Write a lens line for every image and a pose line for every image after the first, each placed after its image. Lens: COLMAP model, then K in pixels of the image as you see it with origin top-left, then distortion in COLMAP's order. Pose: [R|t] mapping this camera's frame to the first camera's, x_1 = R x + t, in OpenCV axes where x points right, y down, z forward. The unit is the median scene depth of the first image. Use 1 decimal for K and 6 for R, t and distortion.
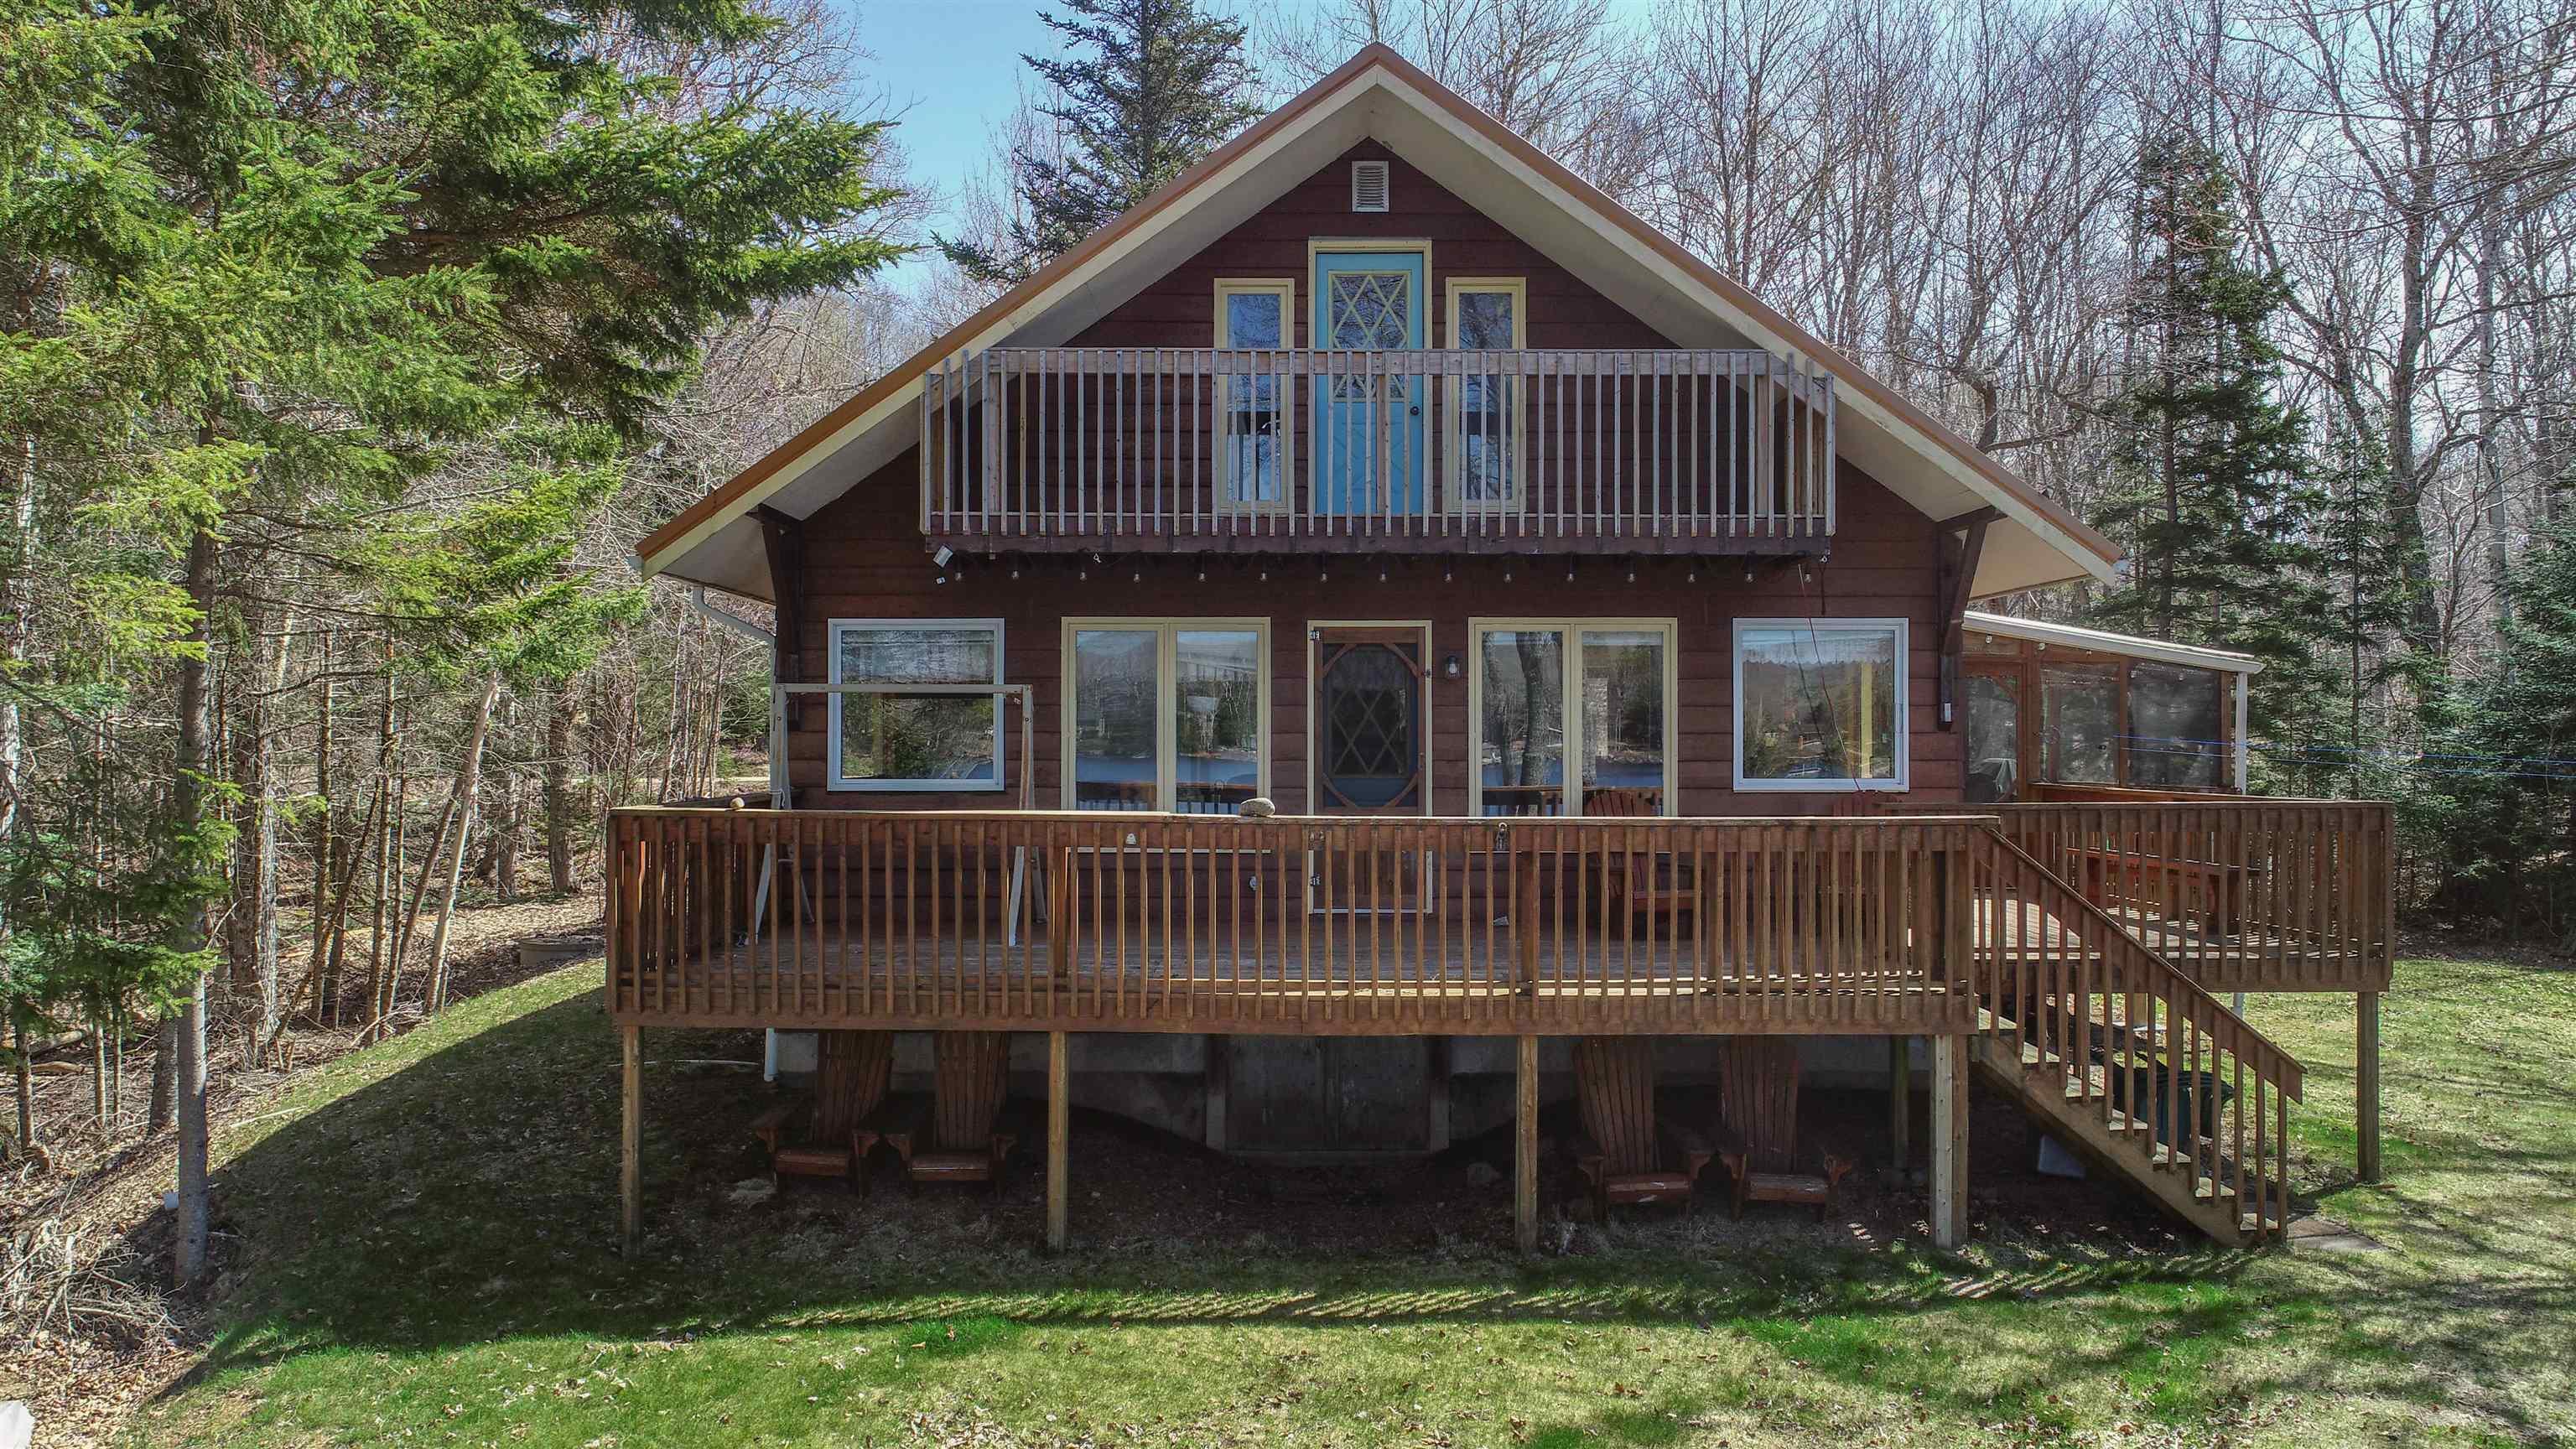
lens RADIAL K [[1729.9, 0, 1270.3], [0, 1729.9, 719.6], [0, 0, 1]] dist [-0.001633, -0.002243]
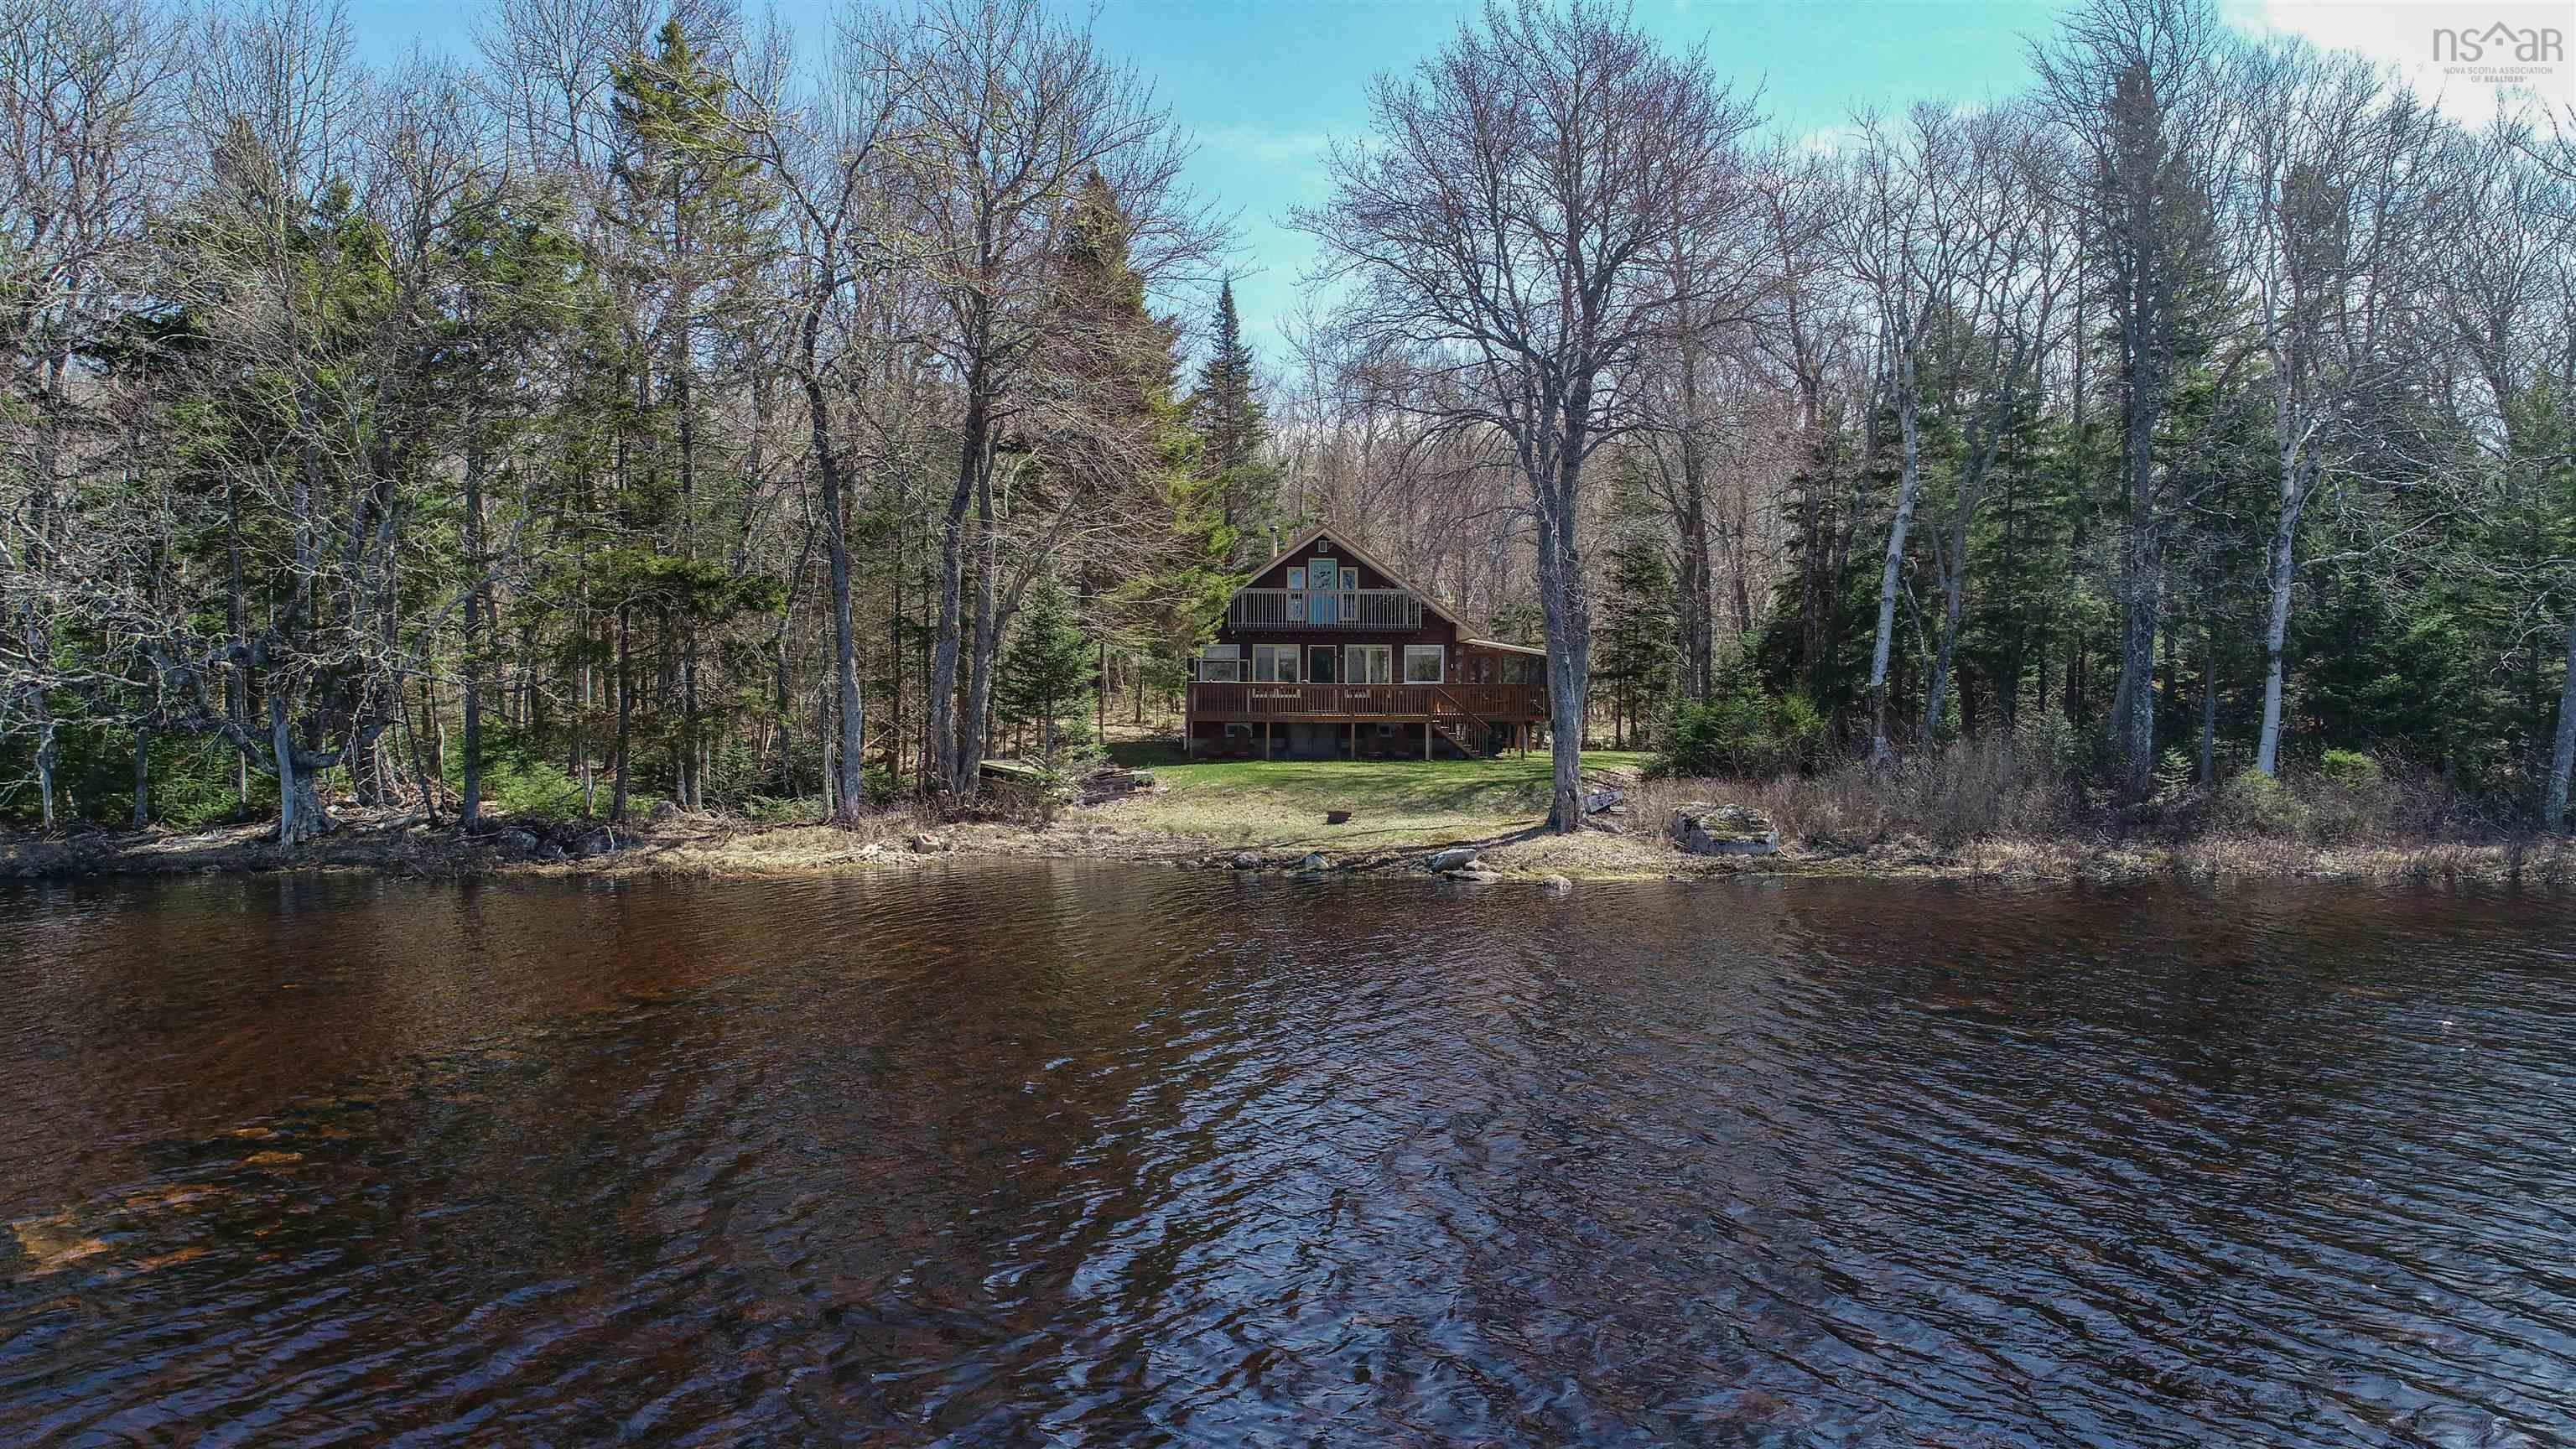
lens RADIAL K [[1729.9, 0, 1277.8], [0, 1729.9, 738.9], [0, 0, 1]] dist [-0.001633, -0.002243]
pose [[0.998518, 0.002503, 0.054360, -0.297804], [-0.003898, 0.999666, 0.025559, 0.069932], [-0.054278, -0.025733, 0.998194, -3.425880]]
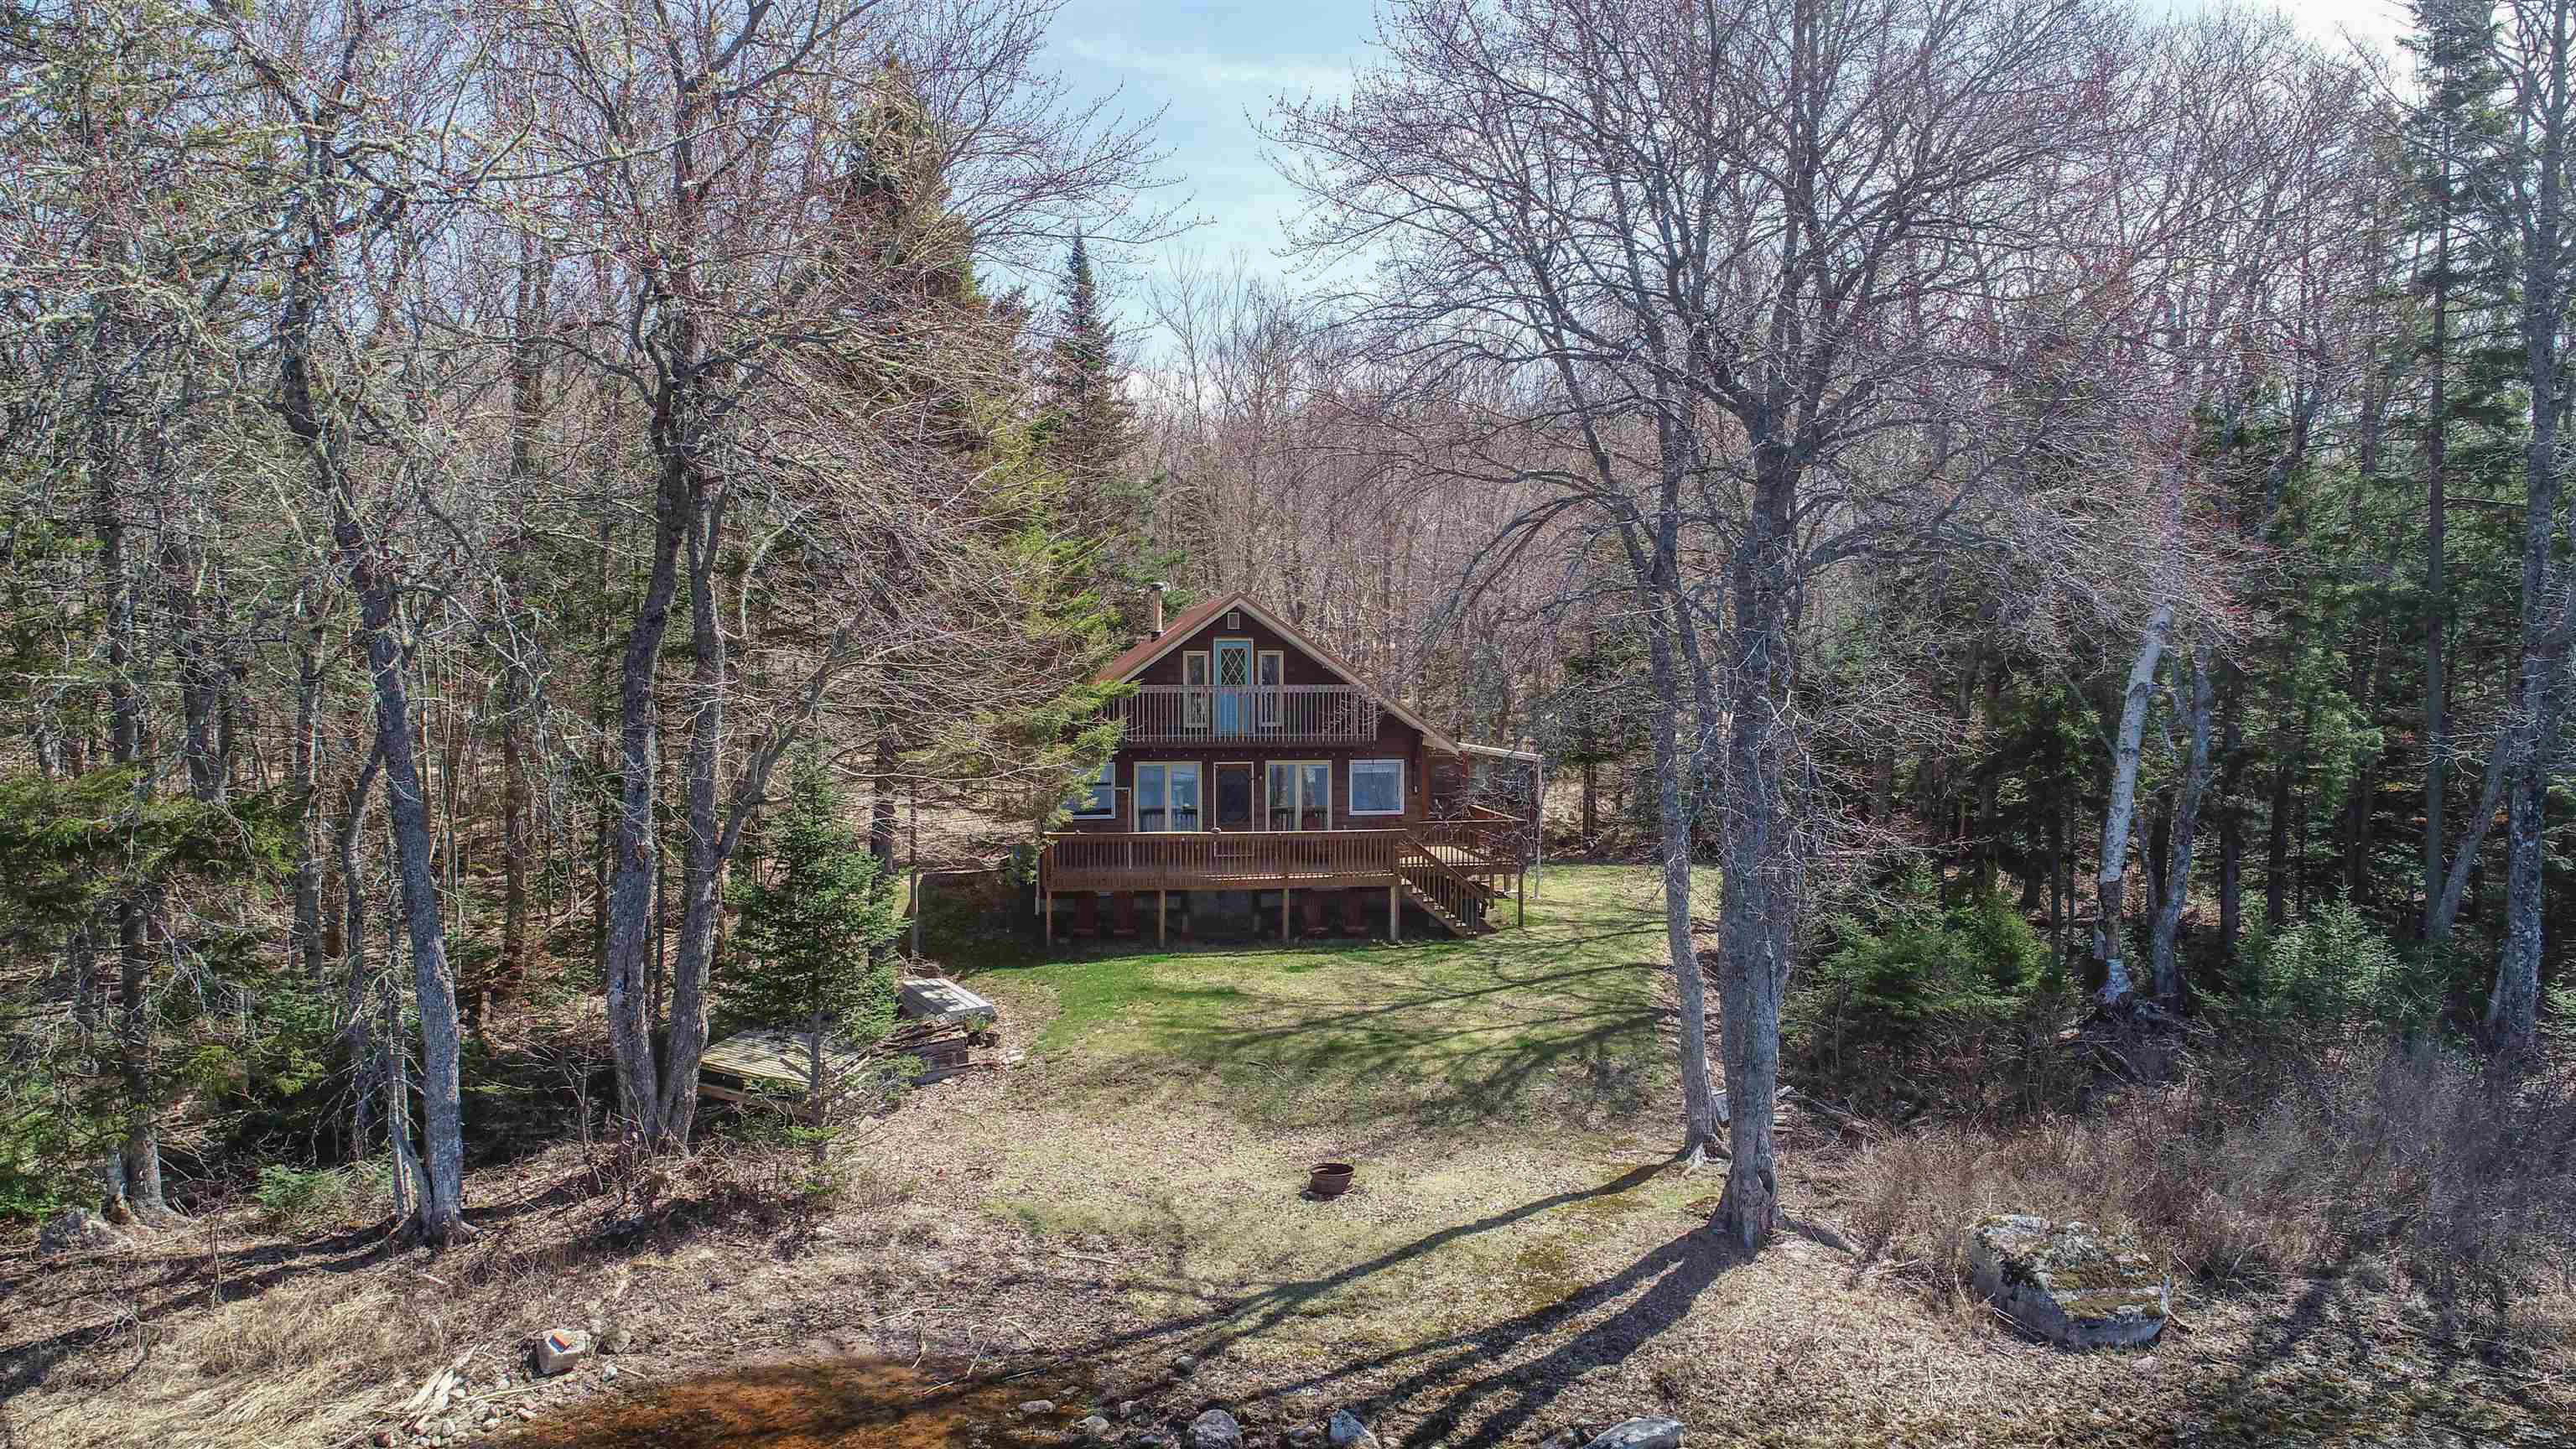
lens RADIAL K [[1729.9, 0, 1280.2], [0, 1729.9, 725.2], [0, 0, 1]] dist [-0.001633, -0.002243]
pose [[0.987504, -0.006760, 0.157450, -0.348650], [-0.000225, 0.999018, 0.044302, -0.261470], [-0.157595, -0.043784, 0.986533, -2.071072]]
